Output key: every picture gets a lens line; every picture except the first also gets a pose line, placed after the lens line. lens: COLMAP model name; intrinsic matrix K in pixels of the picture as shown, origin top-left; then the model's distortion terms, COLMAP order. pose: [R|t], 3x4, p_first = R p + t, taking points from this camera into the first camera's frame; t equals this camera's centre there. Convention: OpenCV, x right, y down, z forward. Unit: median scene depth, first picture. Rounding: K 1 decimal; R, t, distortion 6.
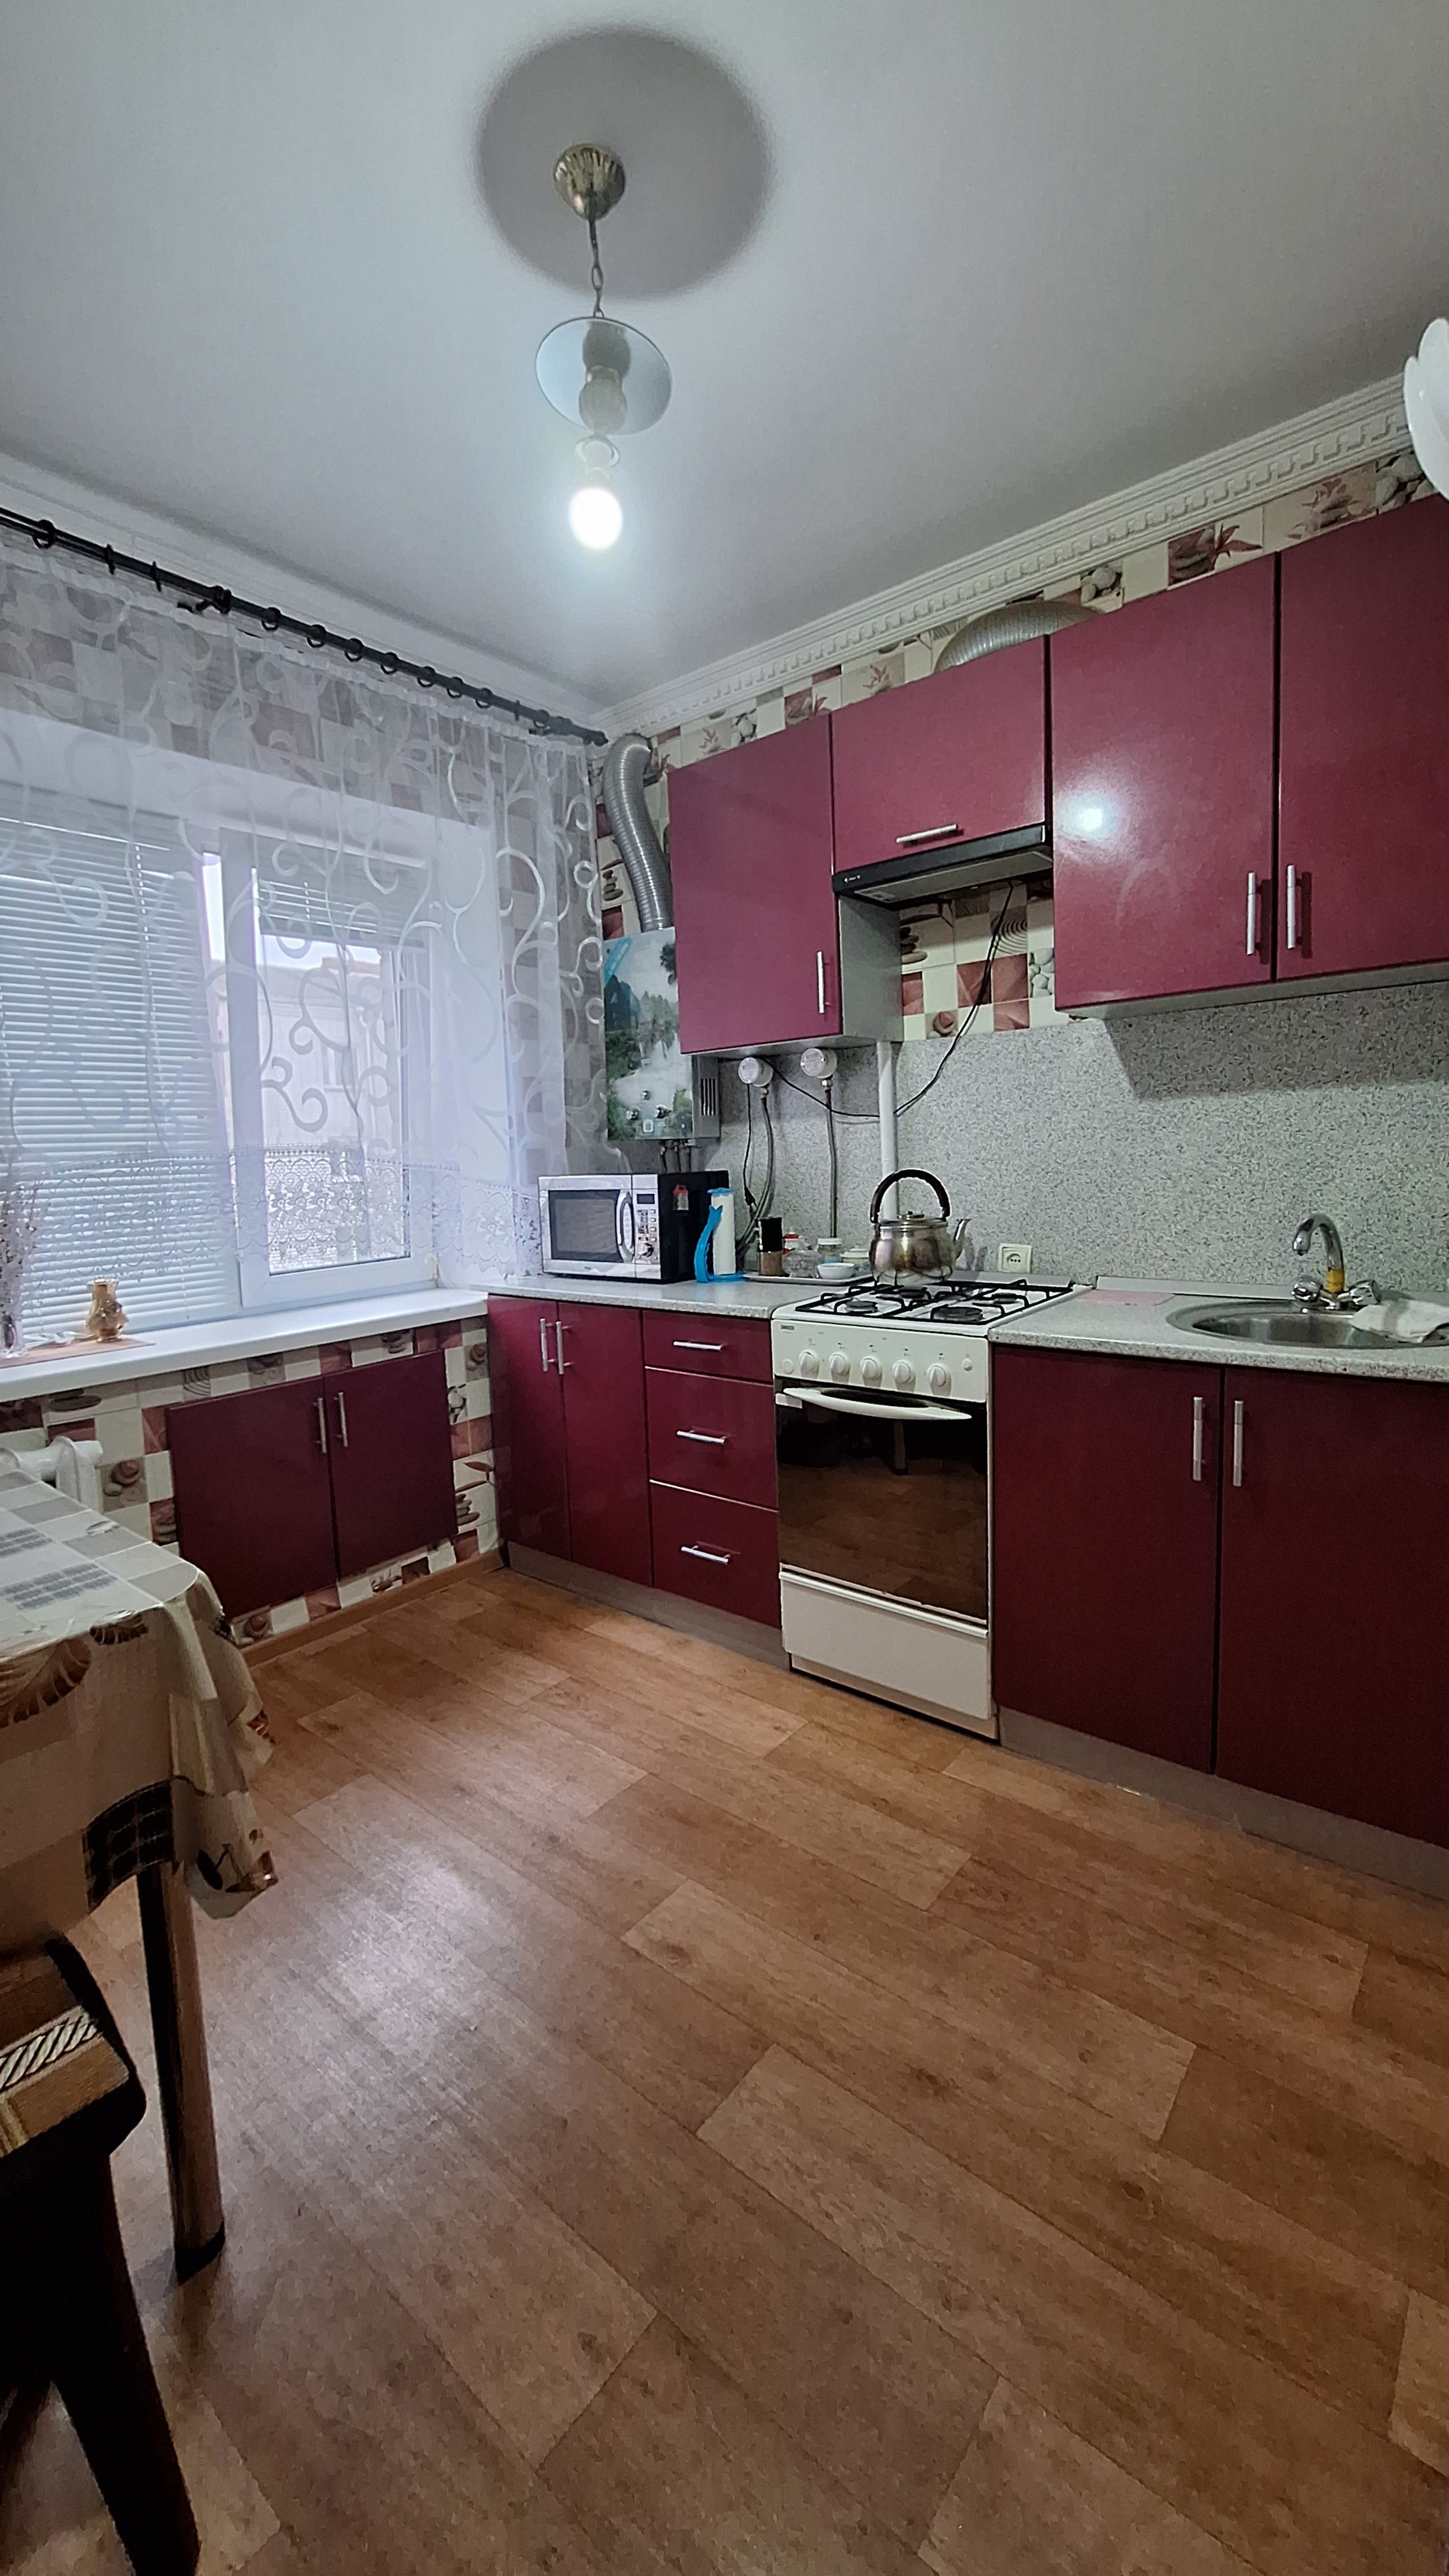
lens RADIAL K [[1017.1, 0, 712.8], [0, 1017.1, 1272.1], [0, 0, 1]] dist [-0.014417, 0.003988]
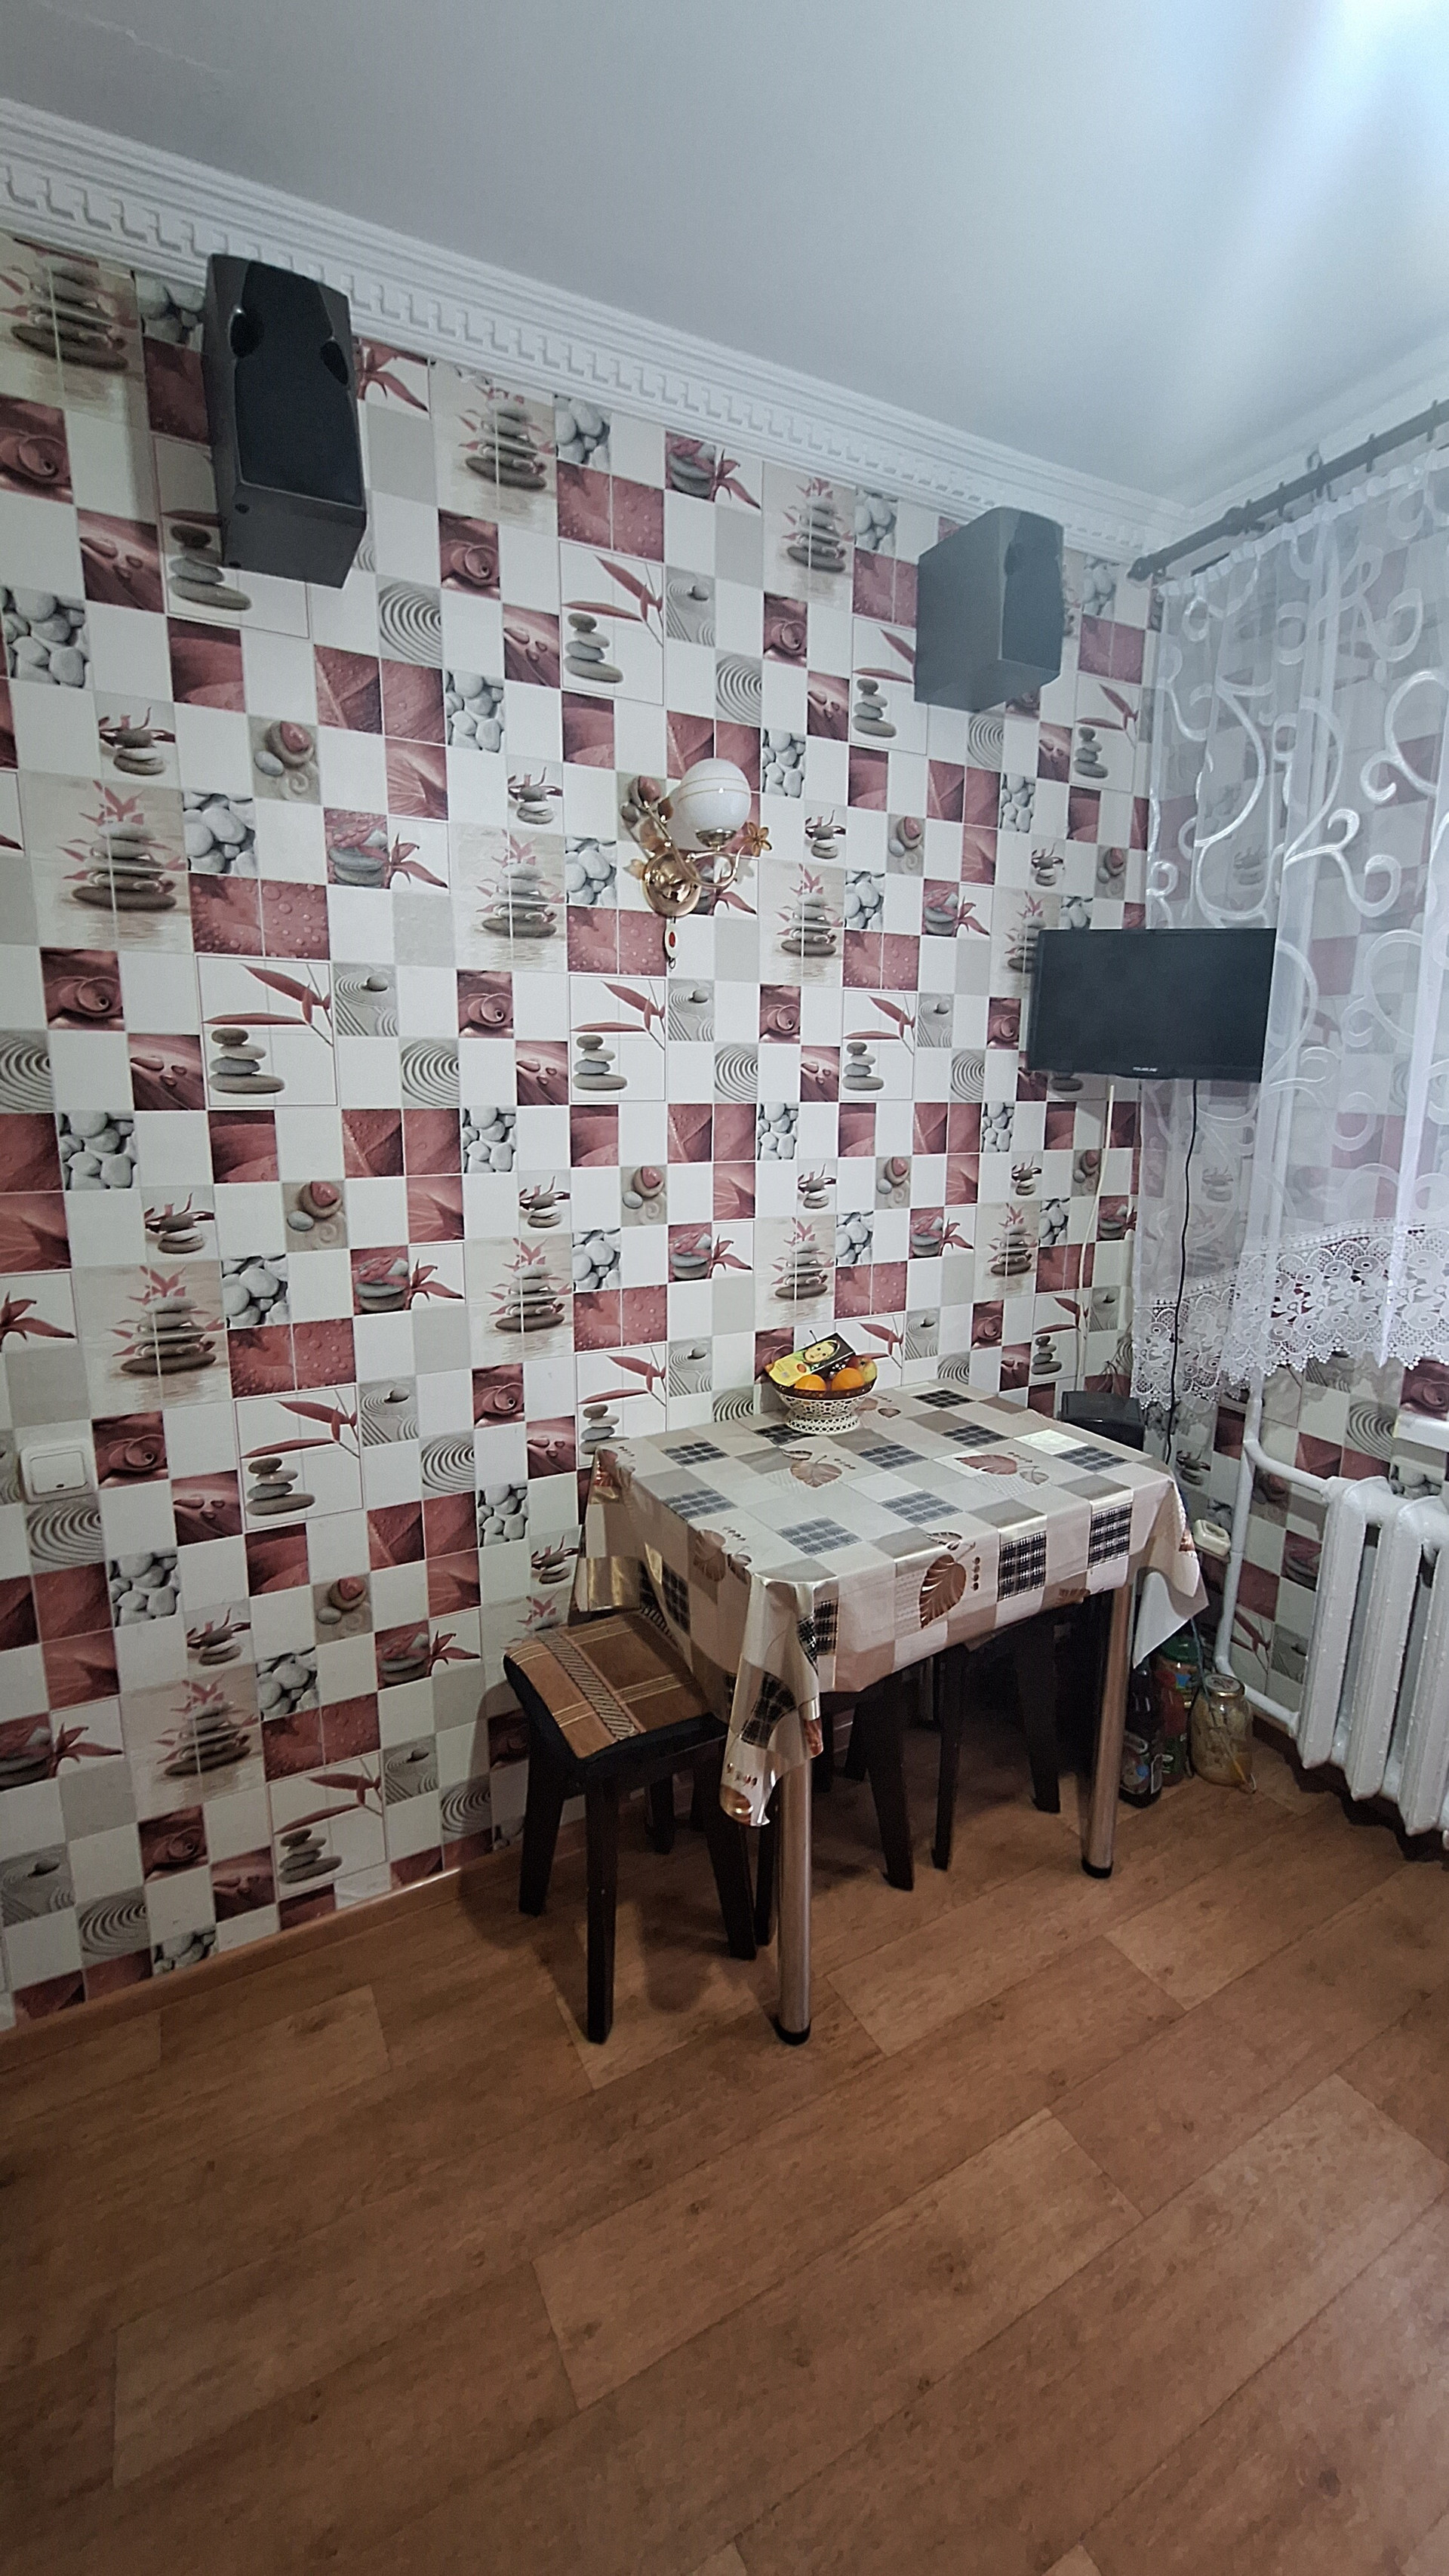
lens RADIAL K [[1017.1, 0, 712.8], [0, 1017.1, 1268.4], [0, 0, 1]] dist [-0.014417, 0.003988]
pose [[-0.368065, 0.219105, -0.903616, 0.247927], [-0.081682, 0.960462, 0.266160, -0.171644], [0.926205, 0.171773, -0.335615, 0.550927]]
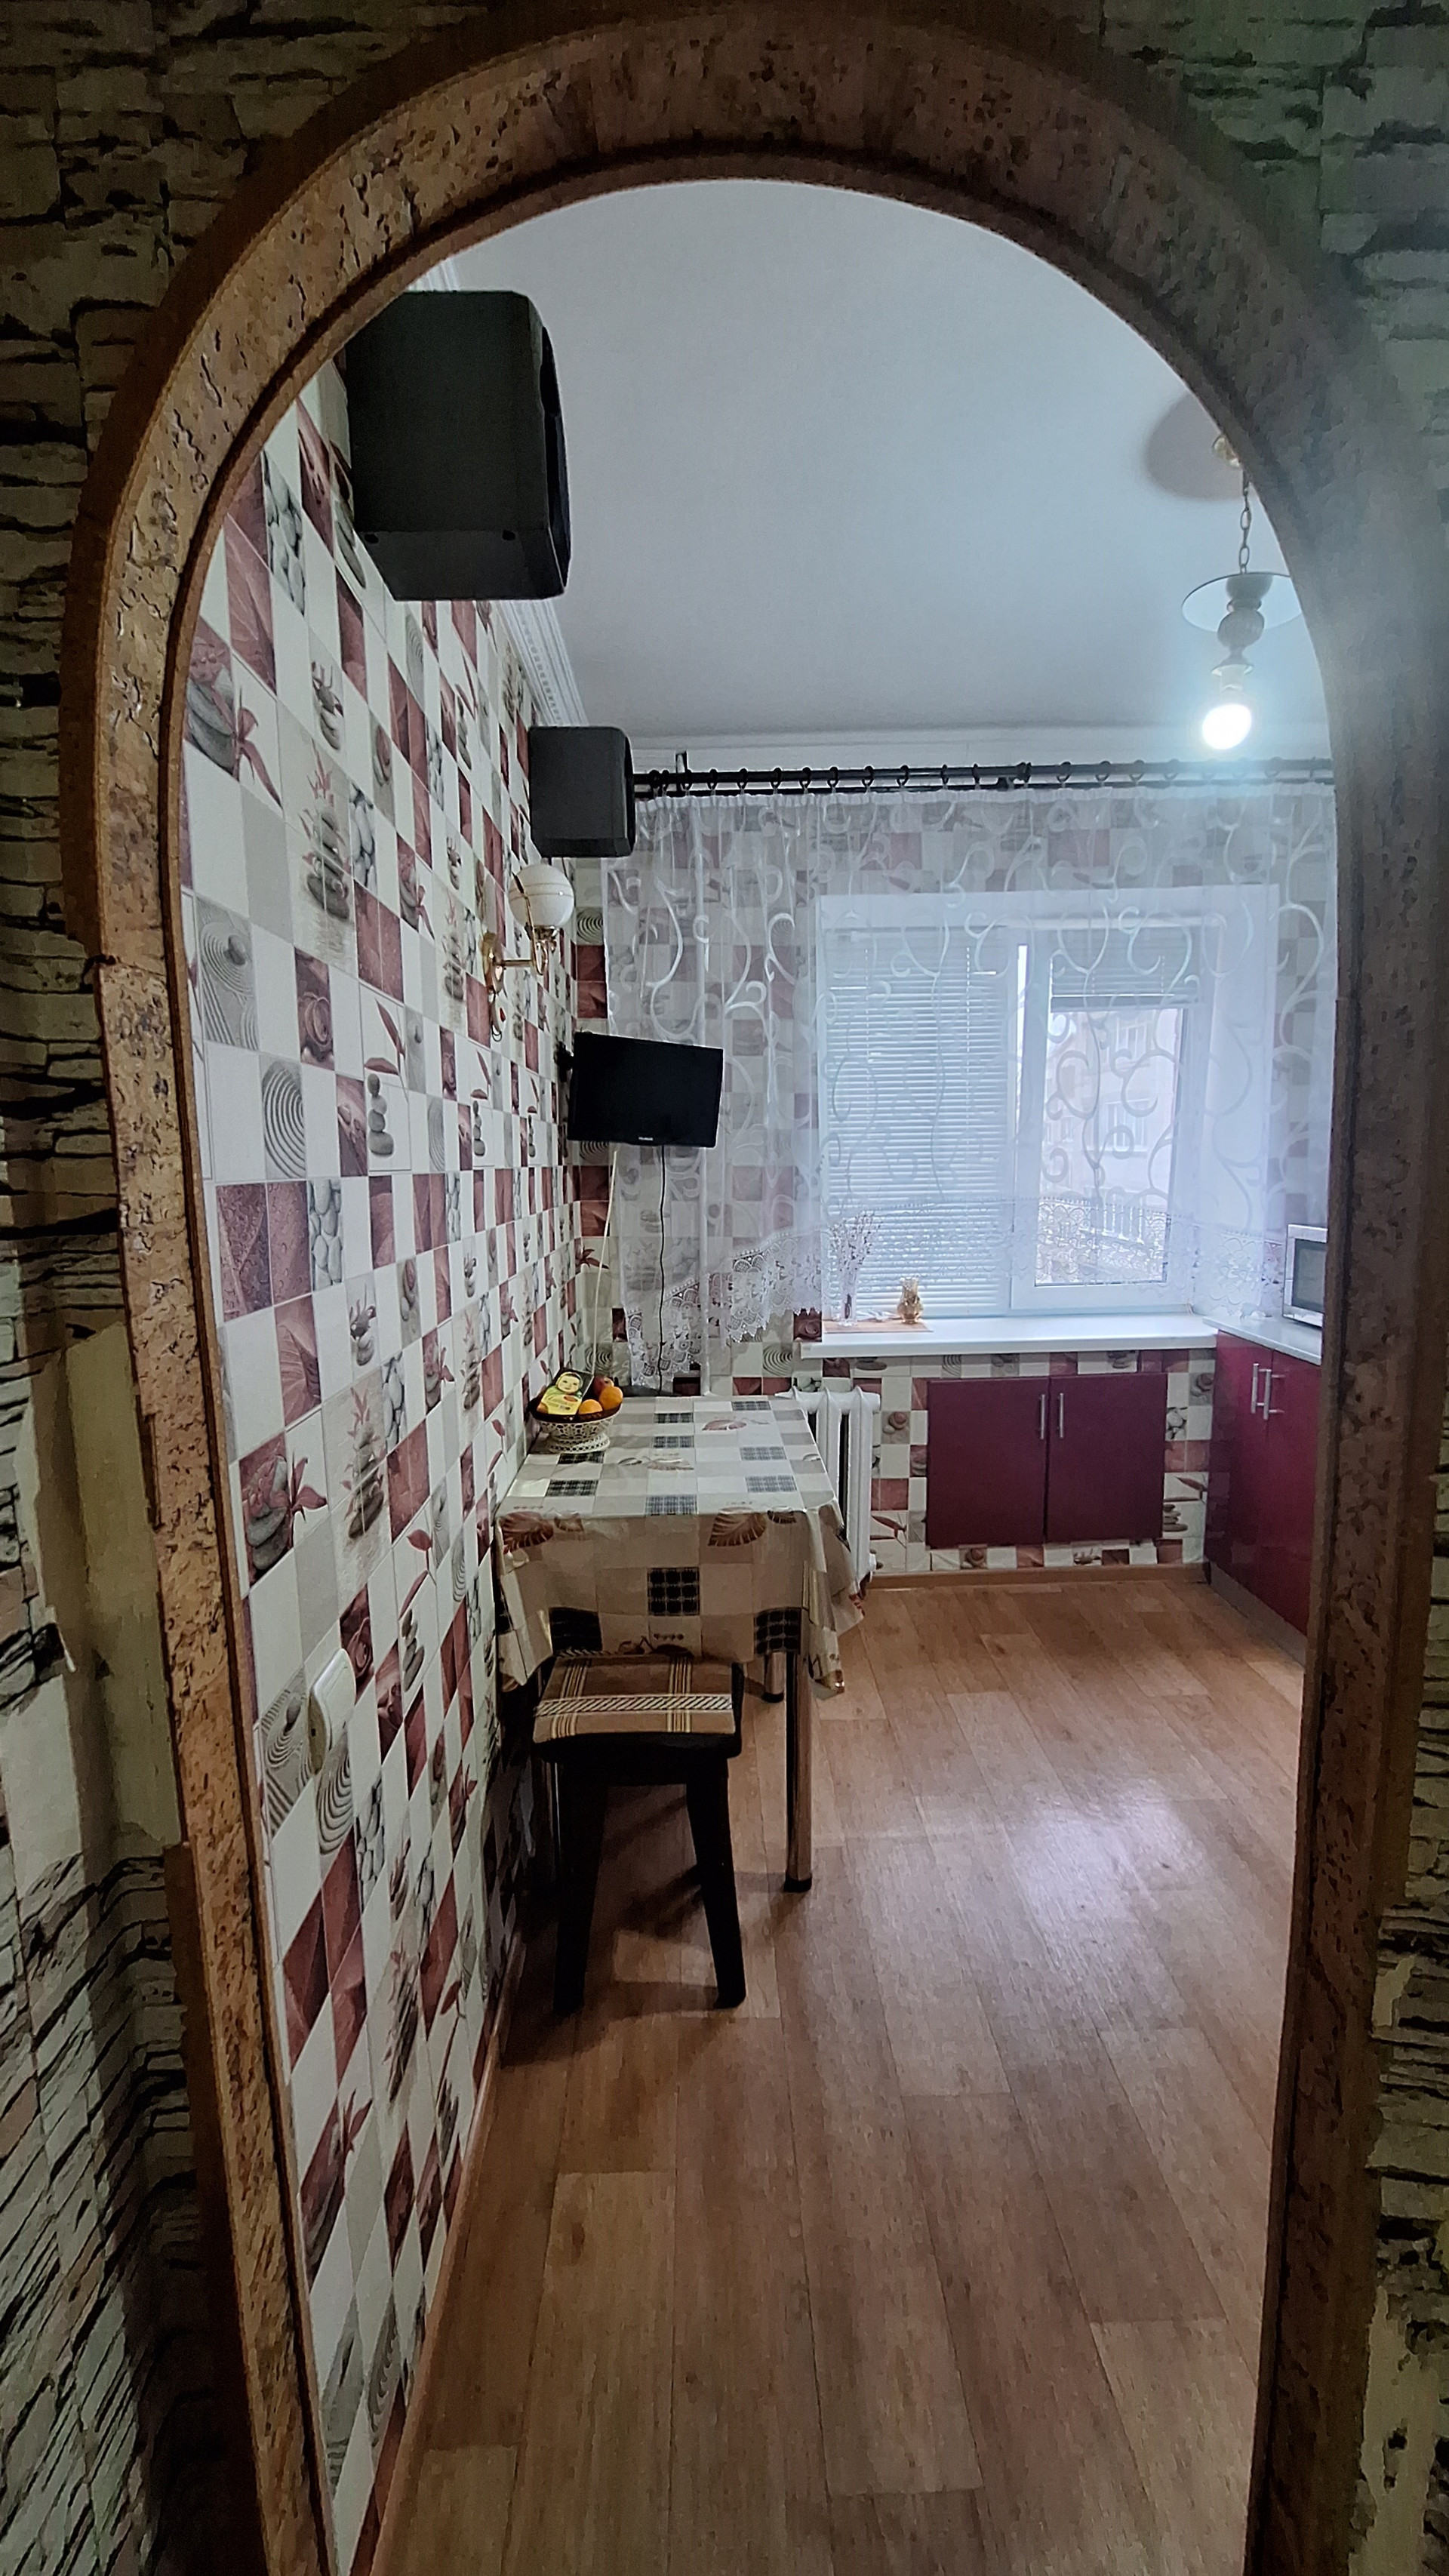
lens RADIAL K [[1017.1, 0, 709.3], [0, 1017.1, 1273.9], [0, 0, 1]] dist [-0.014417, 0.003988]
pose [[0.654900, 0.122564, -0.745710, 0.255118], [-0.092787, 0.992336, 0.081612, -0.086915], [0.749997, 0.015745, 0.661253, -0.126887]]
